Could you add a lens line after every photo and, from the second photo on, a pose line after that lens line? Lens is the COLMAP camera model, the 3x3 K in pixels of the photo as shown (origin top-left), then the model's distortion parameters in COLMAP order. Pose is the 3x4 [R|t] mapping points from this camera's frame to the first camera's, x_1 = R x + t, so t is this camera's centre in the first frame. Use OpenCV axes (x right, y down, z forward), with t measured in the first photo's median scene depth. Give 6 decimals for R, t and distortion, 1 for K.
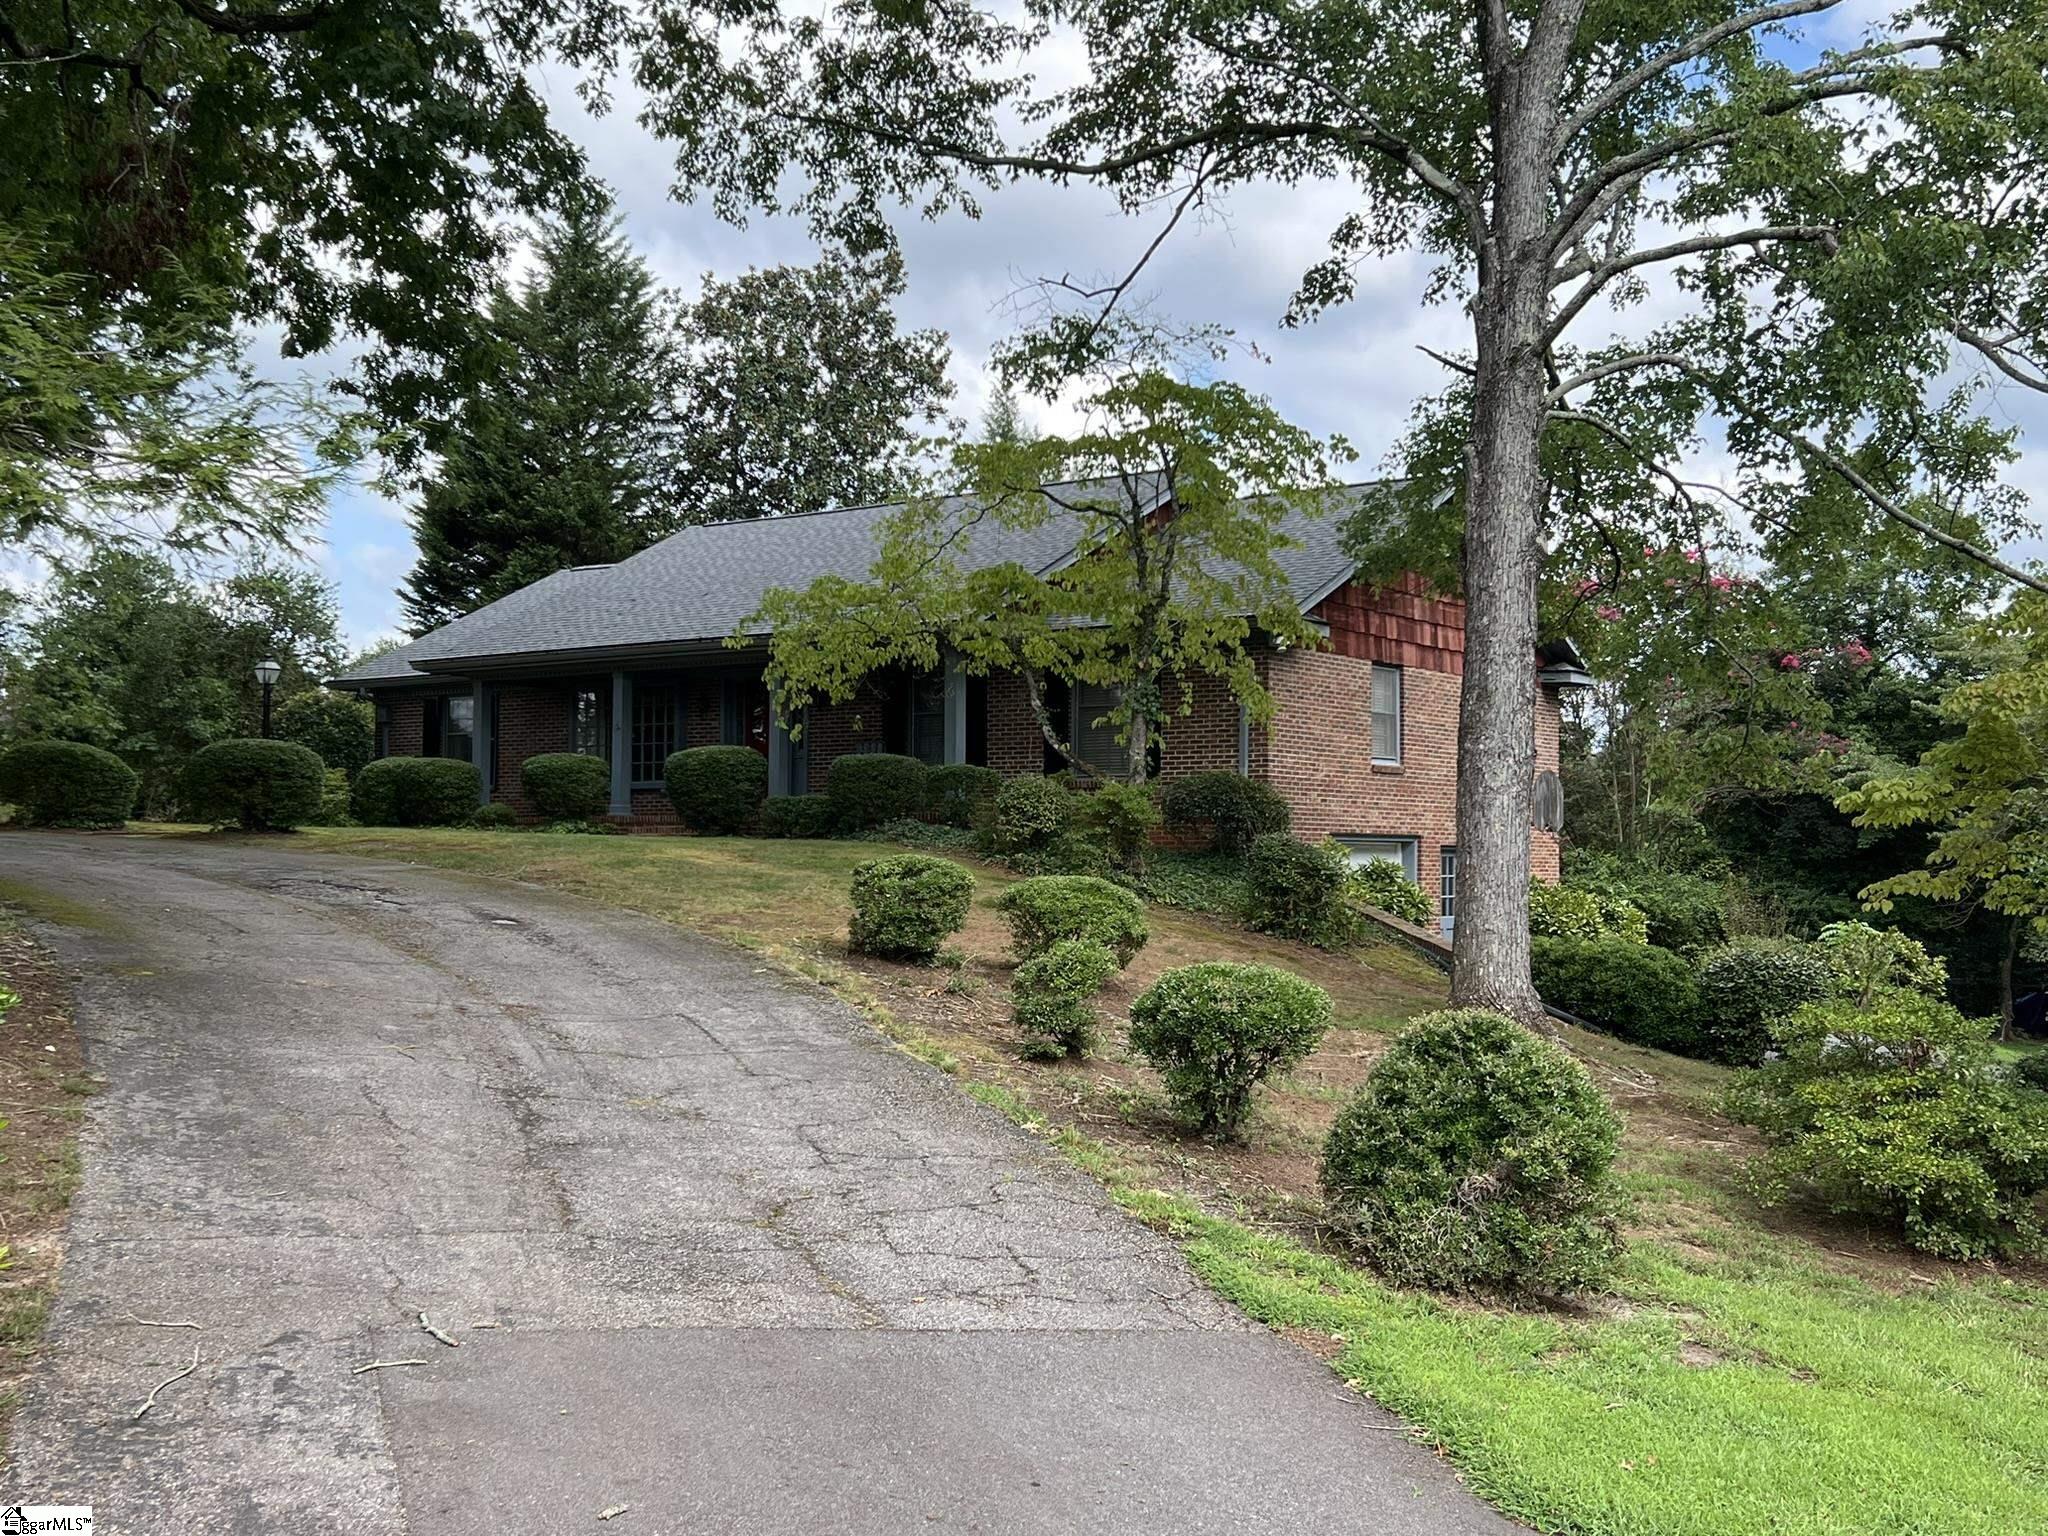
lens RADIAL K [[2148.1, 0, 1024.0], [0, 2148.1, 768.0], [0, 0, 1]] dist [-0.003515, -0.003554]
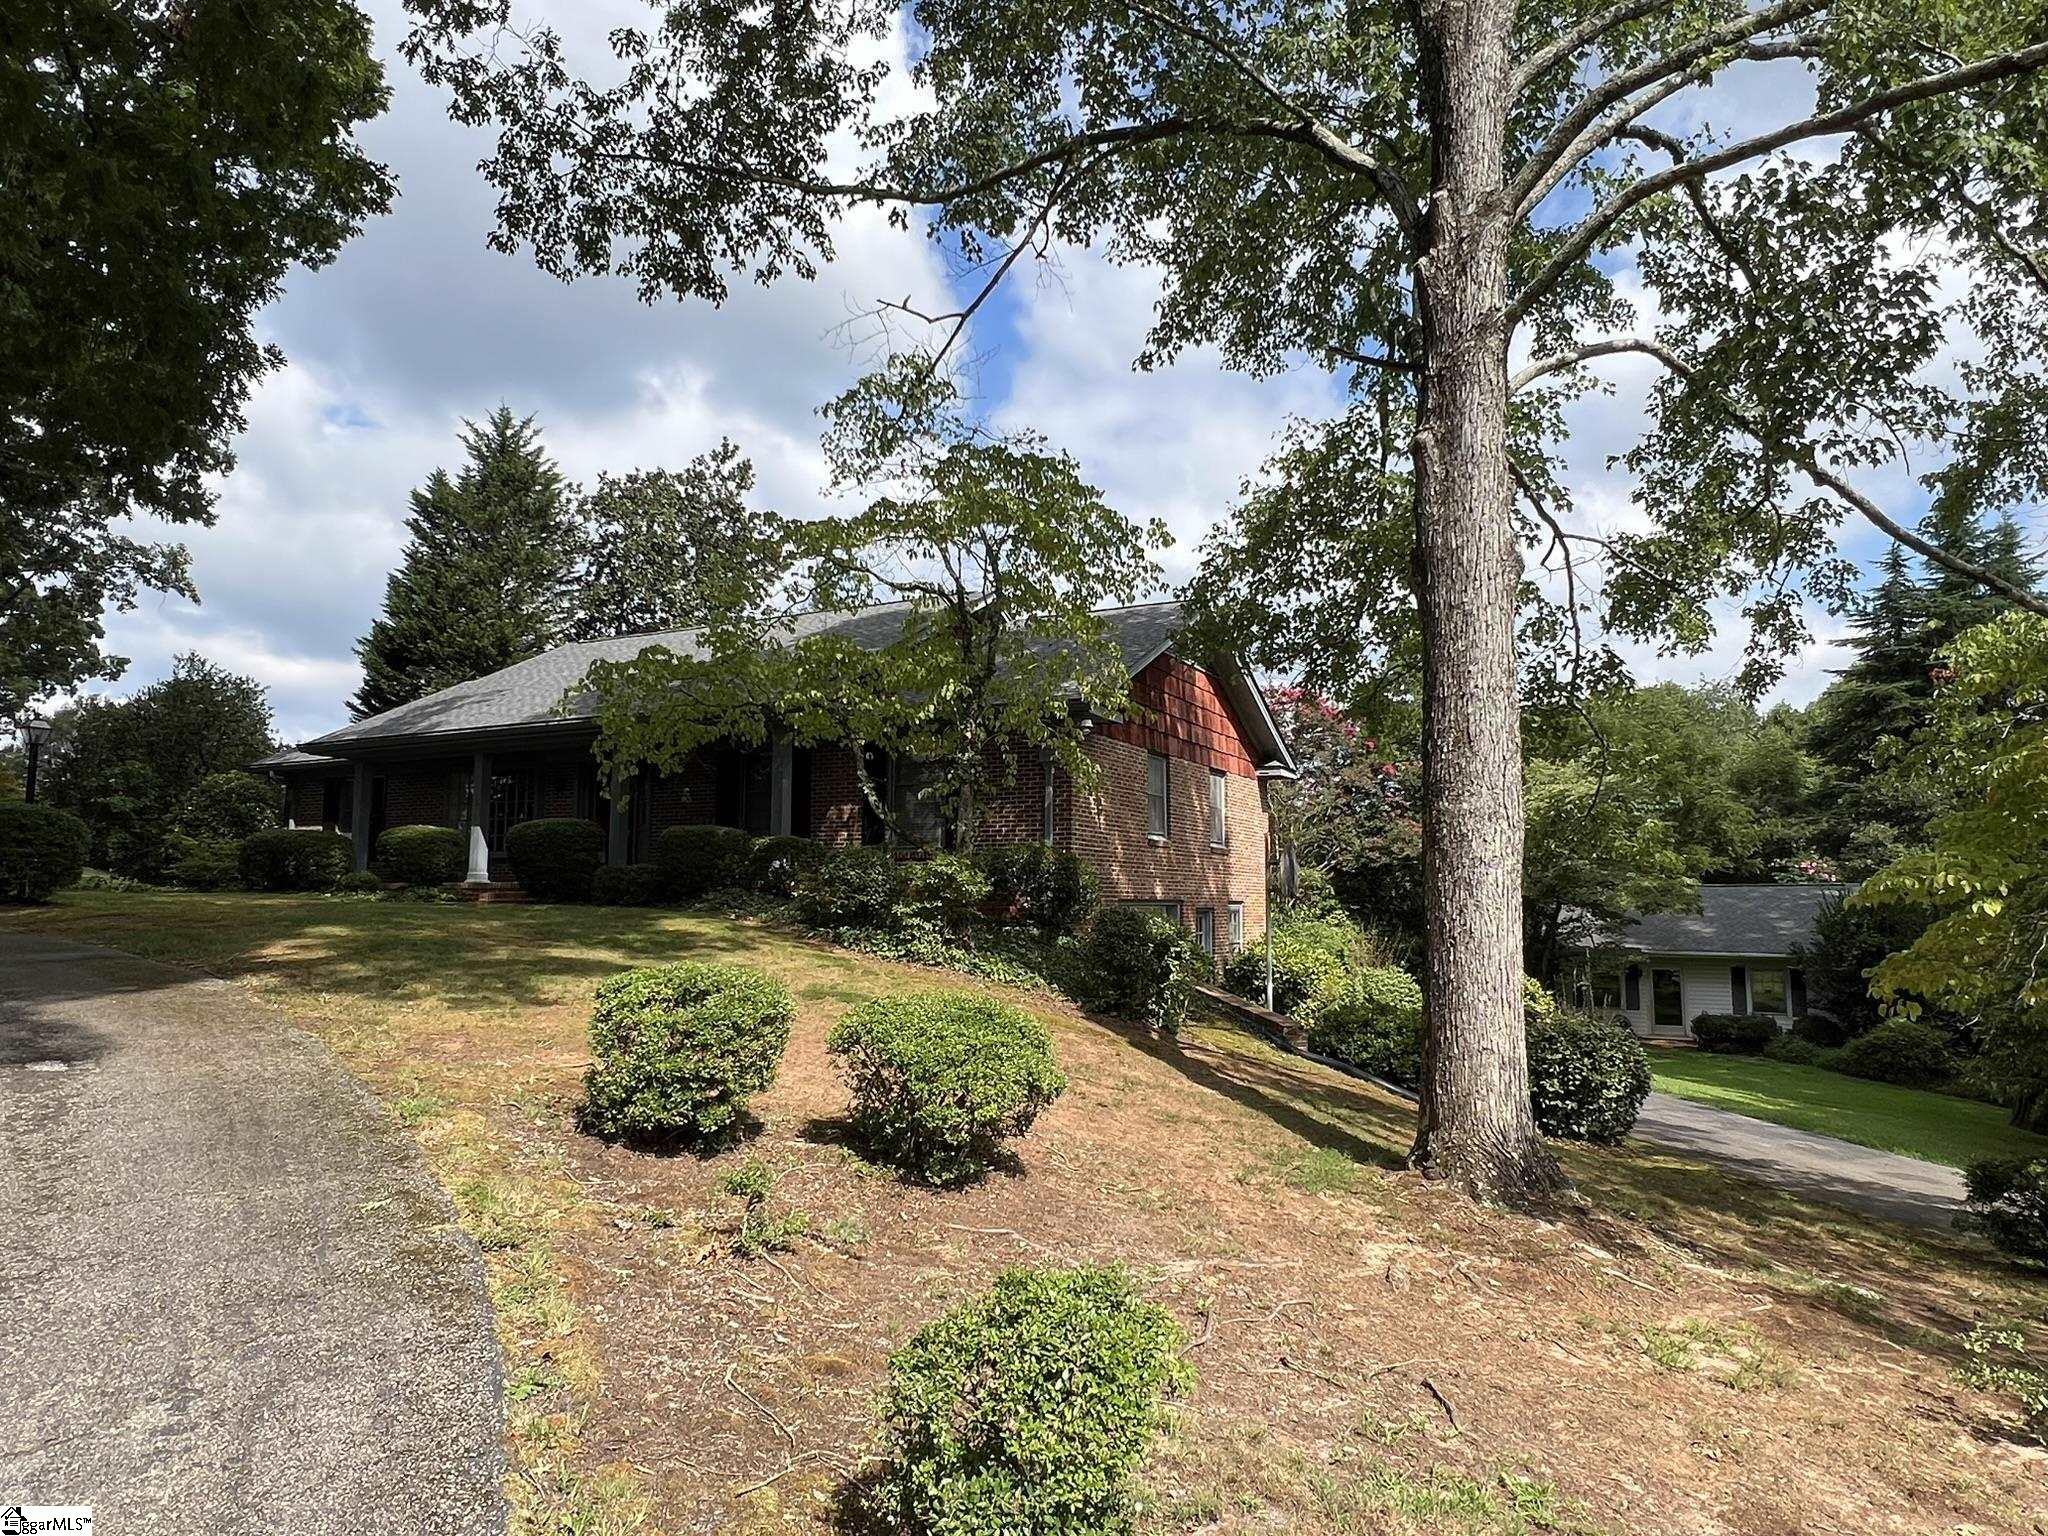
lens RADIAL K [[1418.0, 0, 1021.0], [0, 1418.0, 731.1], [0, 0, 1]] dist [0.026092, -0.000837]
pose [[0.991336, 0.015660, 0.130415, -0.007204], [-0.005089, 0.996701, -0.080999, 0.003360], [-0.131253, 0.079634, 0.988145, 0.325548]]
